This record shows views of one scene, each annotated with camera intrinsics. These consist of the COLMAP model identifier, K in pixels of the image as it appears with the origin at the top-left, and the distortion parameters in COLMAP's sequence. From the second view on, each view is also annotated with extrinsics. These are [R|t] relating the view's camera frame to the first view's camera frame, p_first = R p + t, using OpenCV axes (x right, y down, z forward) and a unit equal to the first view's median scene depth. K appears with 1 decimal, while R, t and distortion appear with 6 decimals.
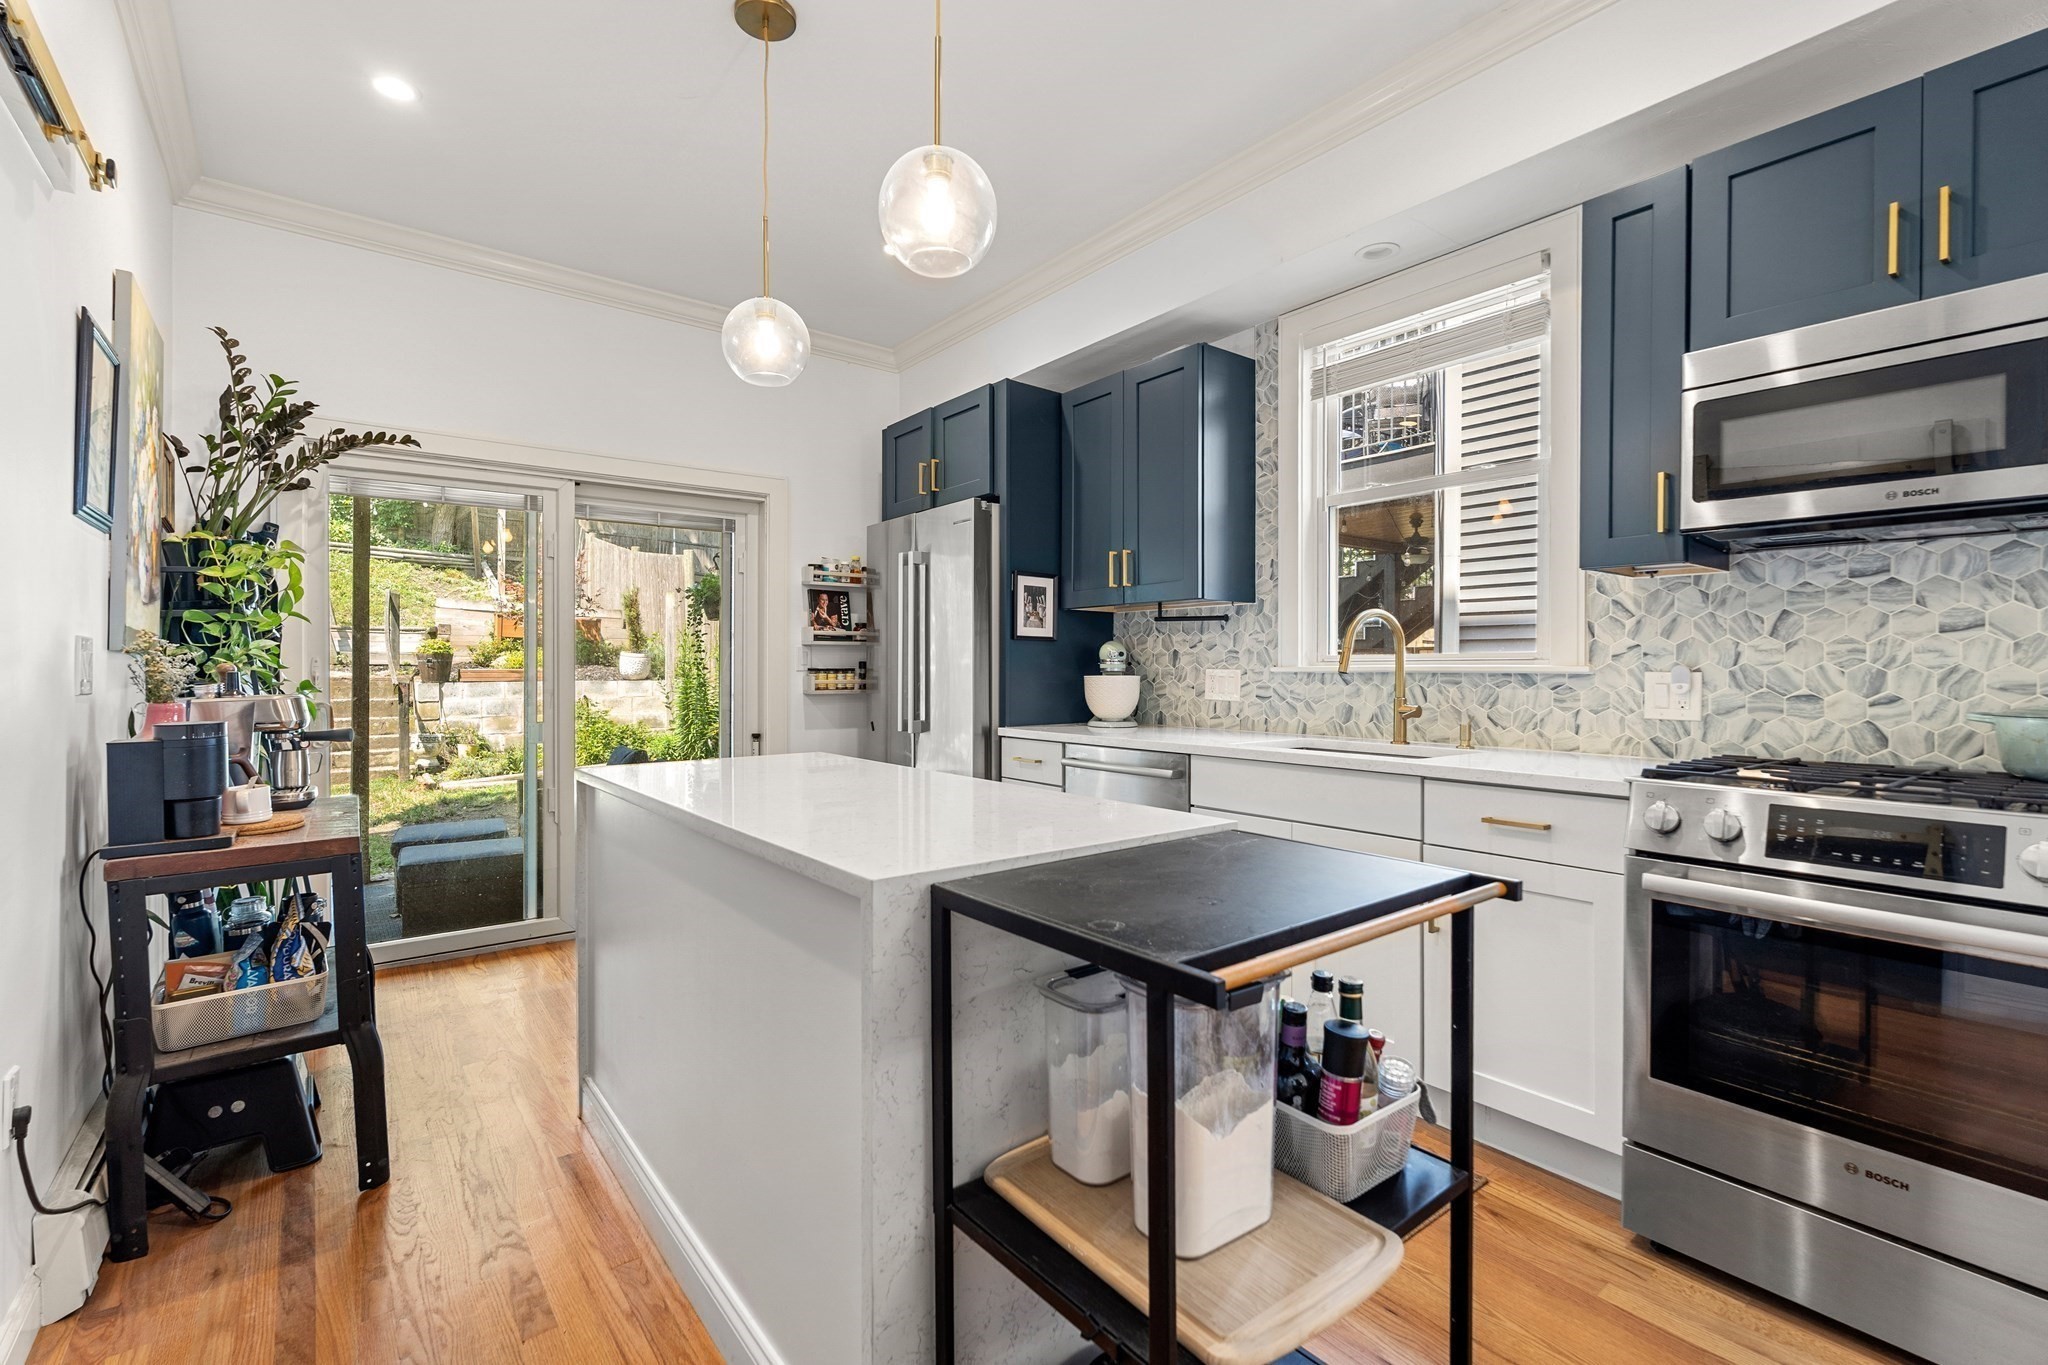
lens RADIAL K [[917.4, 0, 1032.3], [0, 917.4, 674.1], [0, 0, 1]] dist [-0.001869, 0.000289]
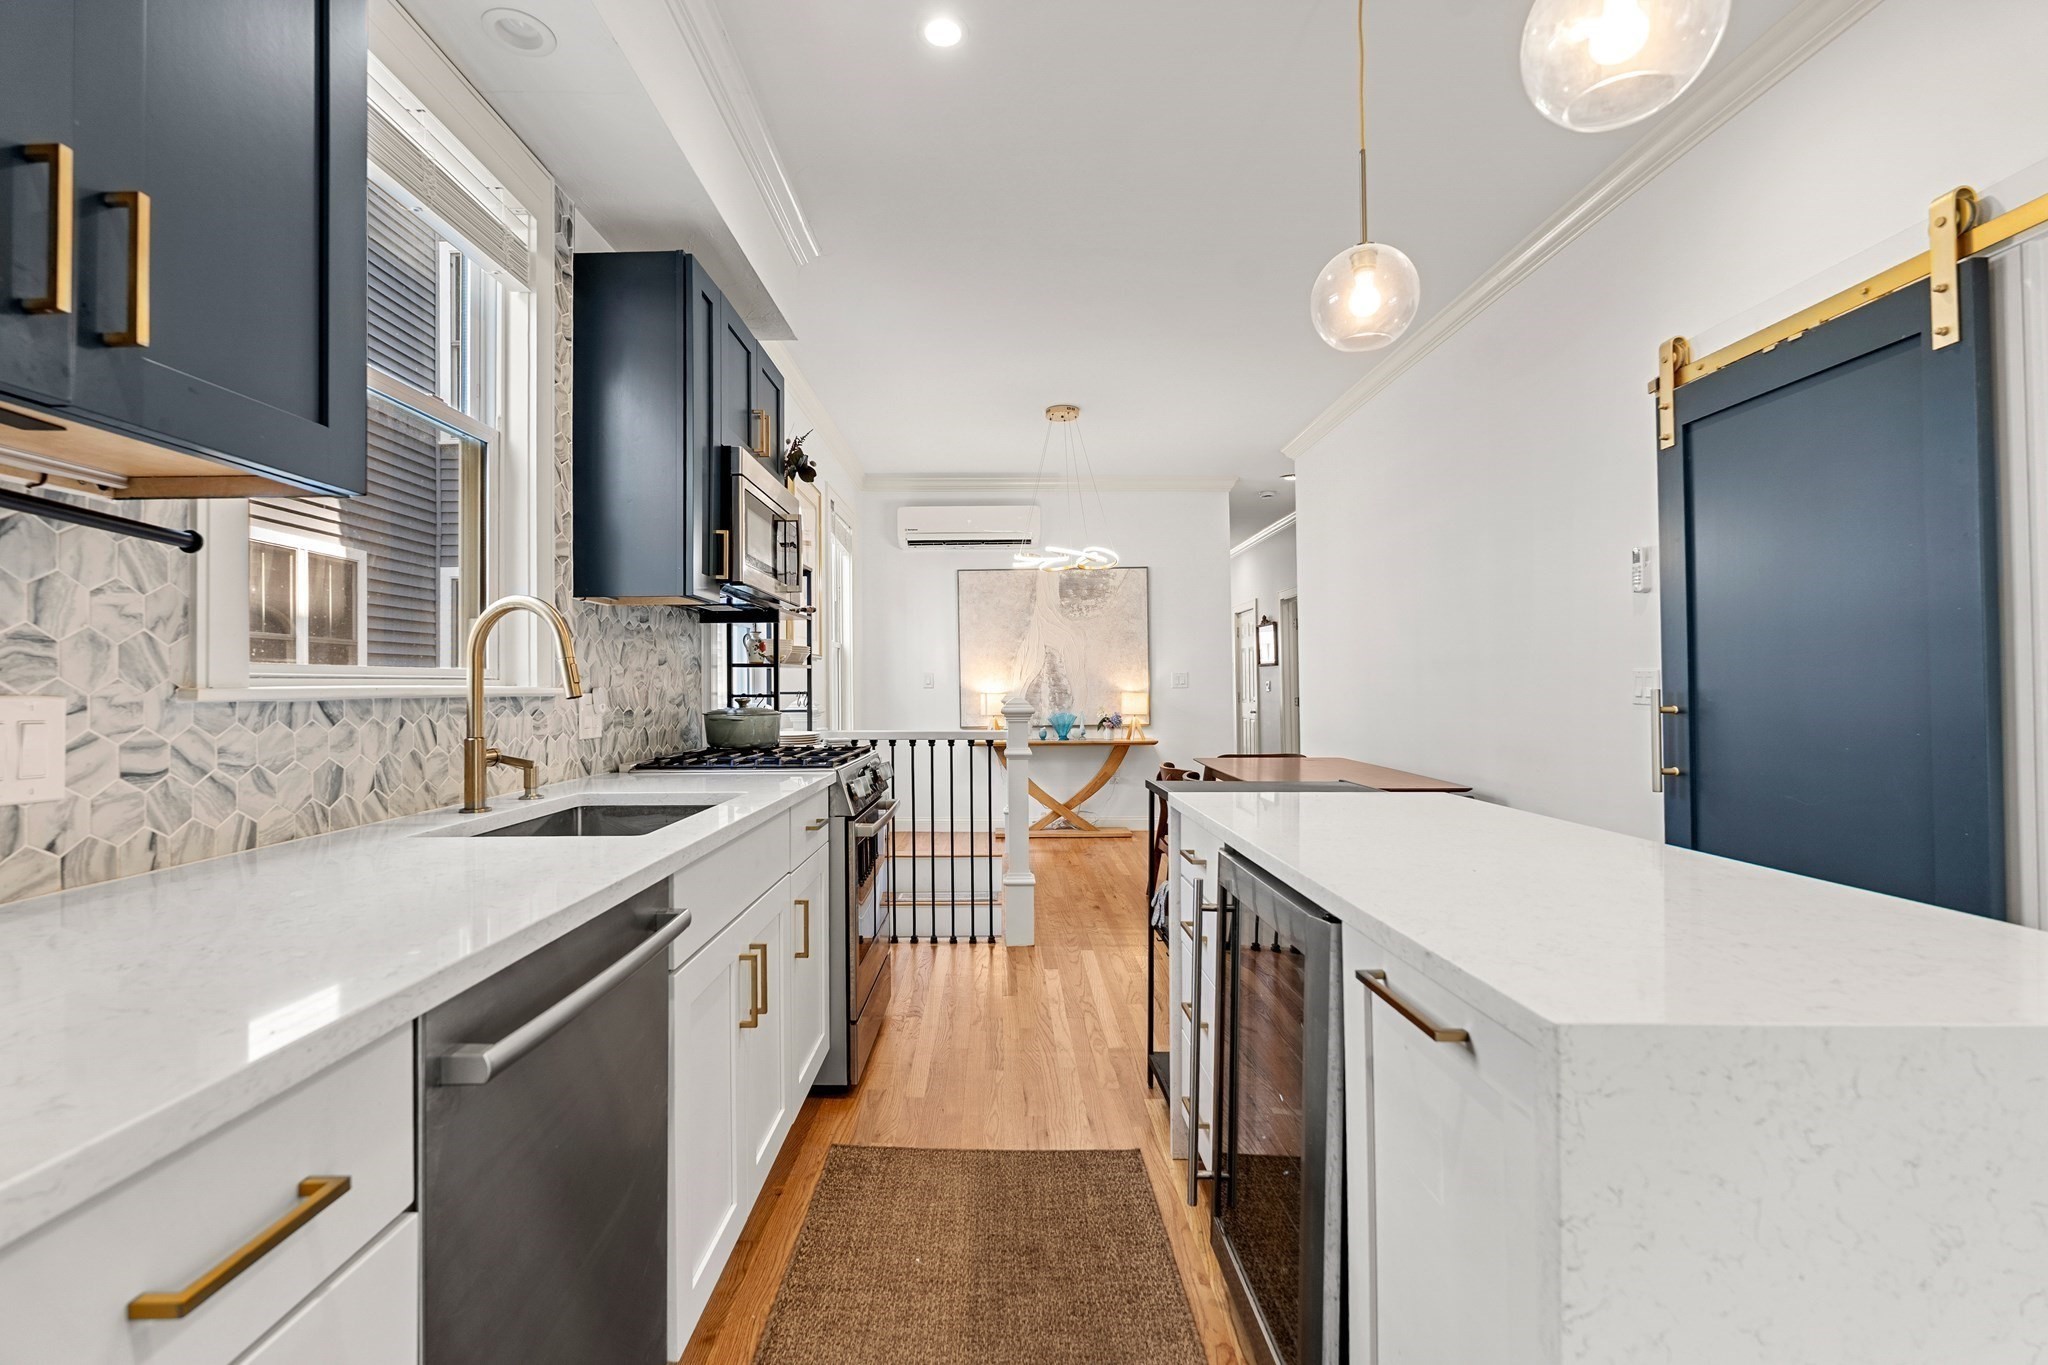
lens RADIAL K [[911.2, 0, 1019.2], [0, 911.2, 674.2], [0, 0, 1]] dist [-0.000090, 0.000201]
pose [[-0.803585, 0.011154, 0.595085, -0.203862], [0.007476, 0.999935, -0.008647, -0.006992], [-0.595143, -0.002500, -0.803616, 0.975657]]
